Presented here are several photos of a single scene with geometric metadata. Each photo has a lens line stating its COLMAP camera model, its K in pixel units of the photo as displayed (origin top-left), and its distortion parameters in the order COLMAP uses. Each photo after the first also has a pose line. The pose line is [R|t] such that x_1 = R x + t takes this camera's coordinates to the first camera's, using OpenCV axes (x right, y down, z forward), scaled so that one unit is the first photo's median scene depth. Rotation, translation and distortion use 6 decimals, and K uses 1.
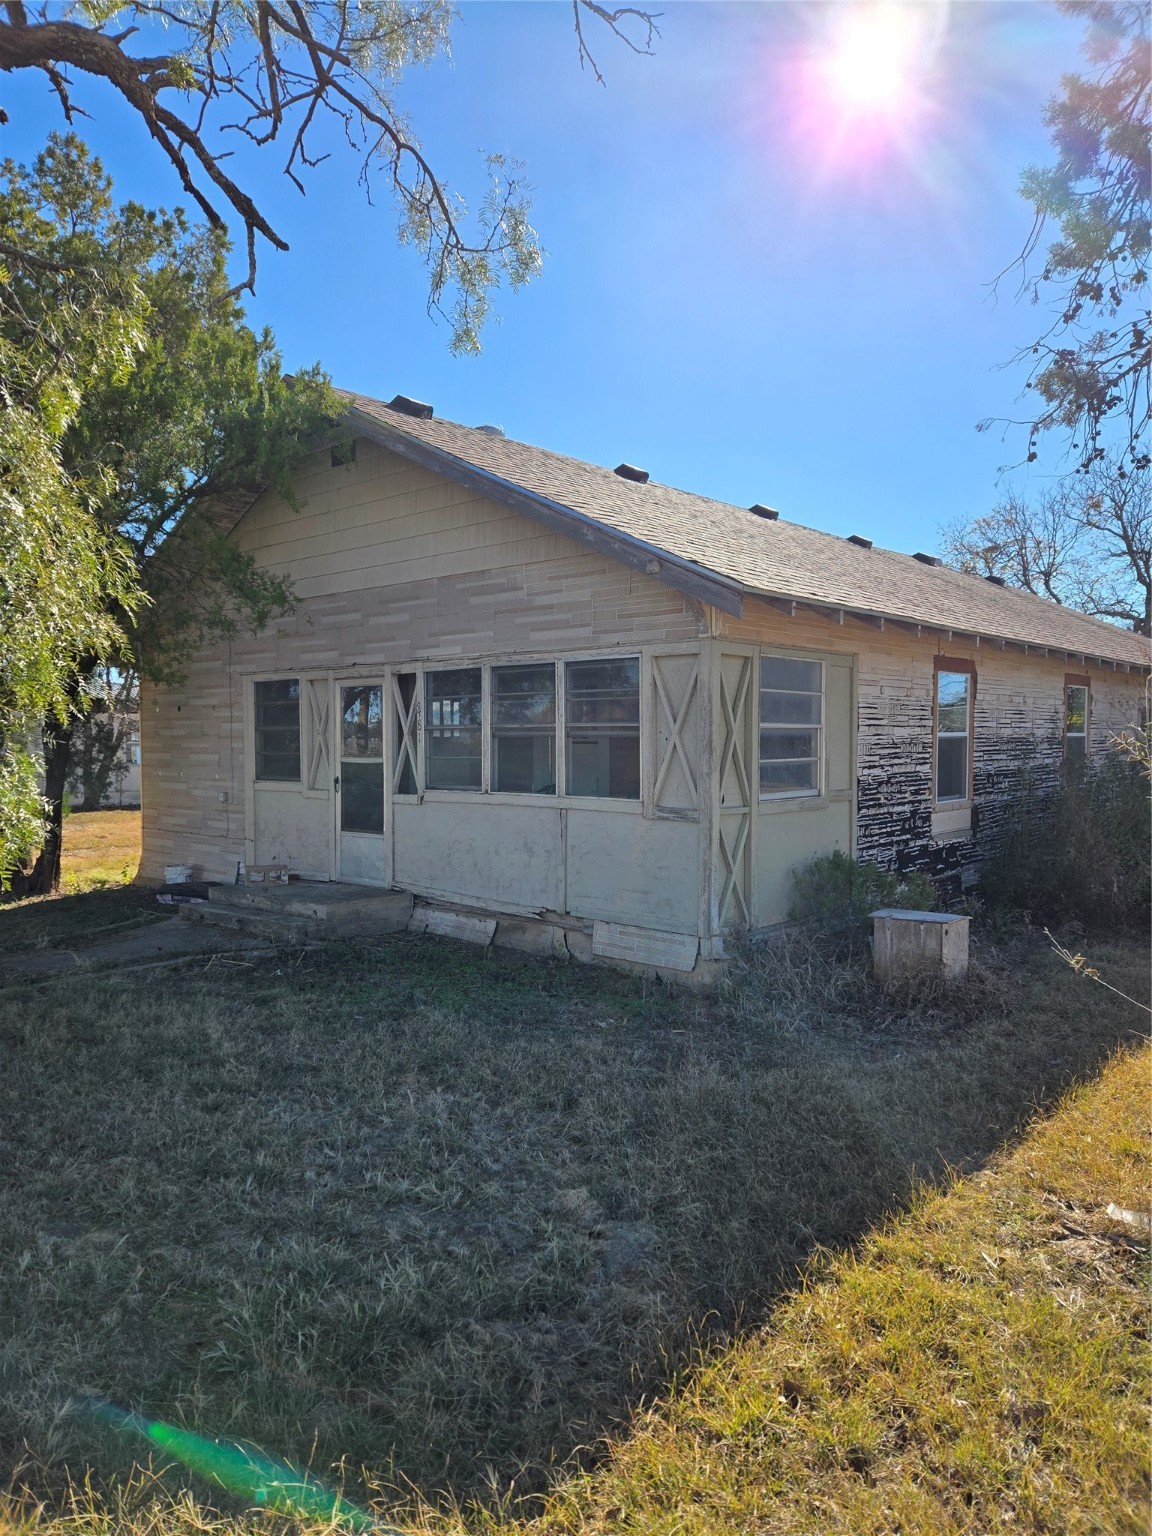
lens RADIAL K [[1026.9, 0, 575.5], [0, 1026.9, 769.4], [0, 0, 1]] dist [0.009704, 0.001556]
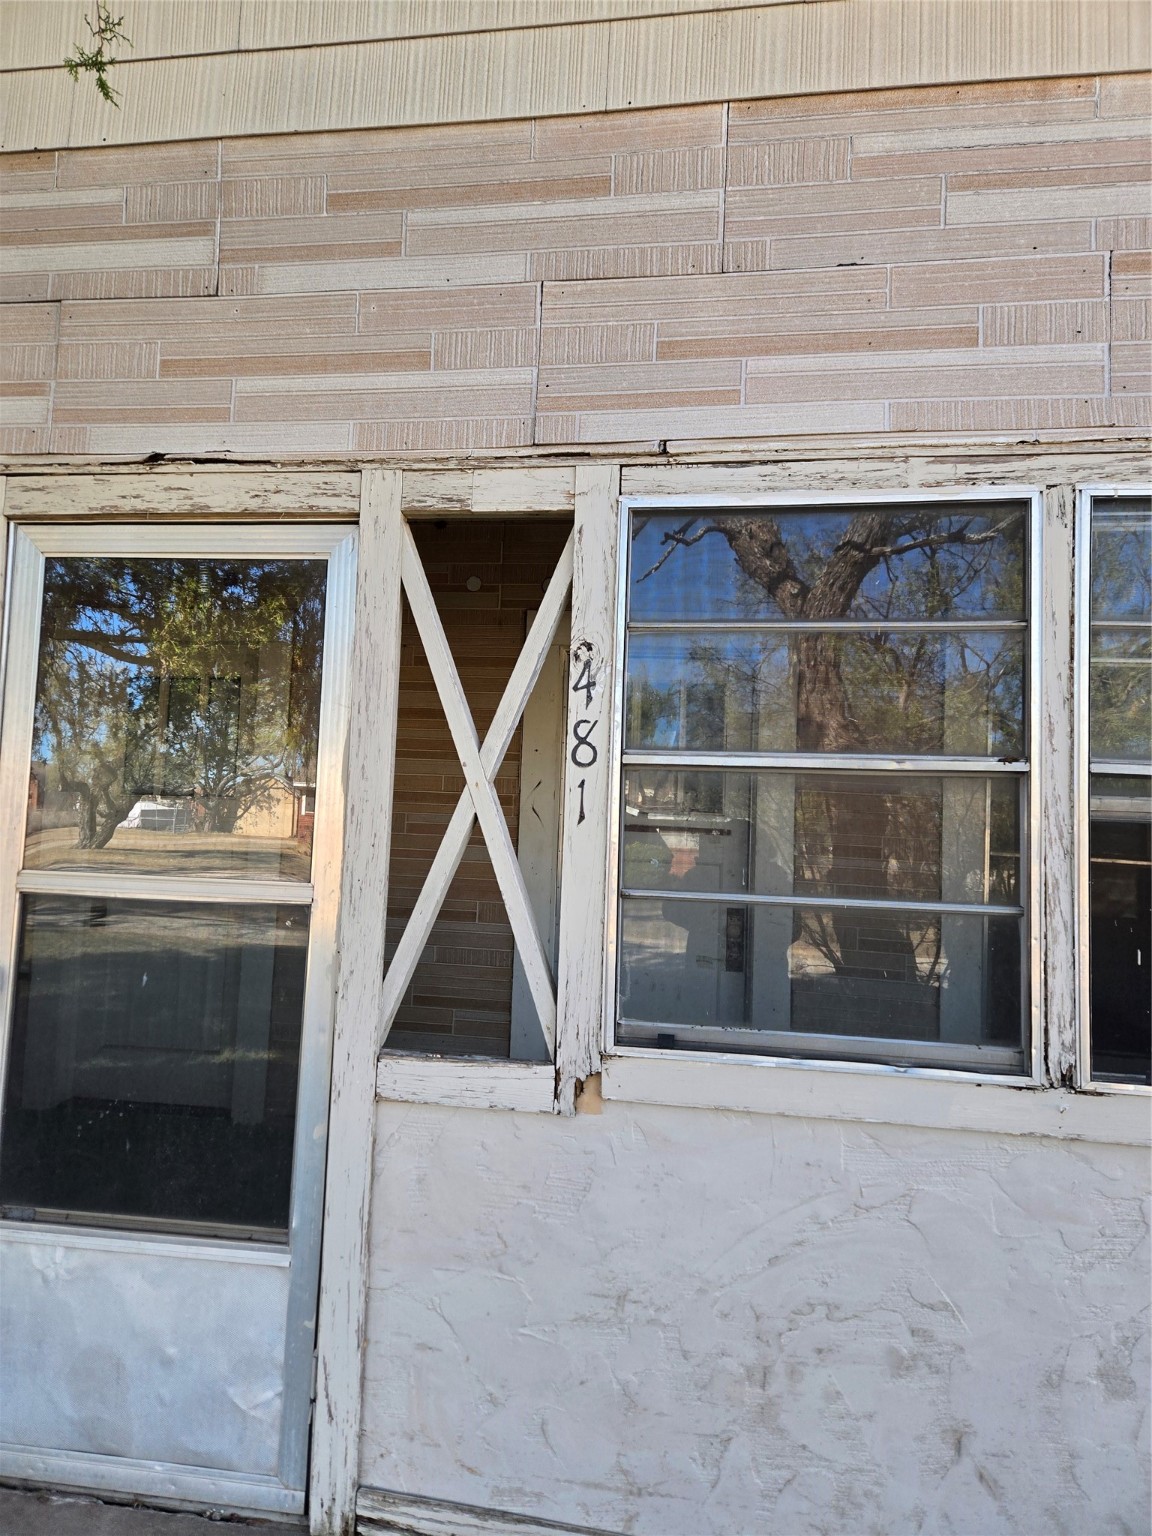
lens RADIAL K [[1026.9, 0, 576.7], [0, 1026.9, 756.4], [0, 0, 1]] dist [0.009704, 0.001556]
pose [[0.835094, 0.061035, 0.546711, -0.272698], [-0.010465, 0.995409, -0.095144, -0.019835], [-0.550008, 0.073733, 0.831899, 0.818208]]
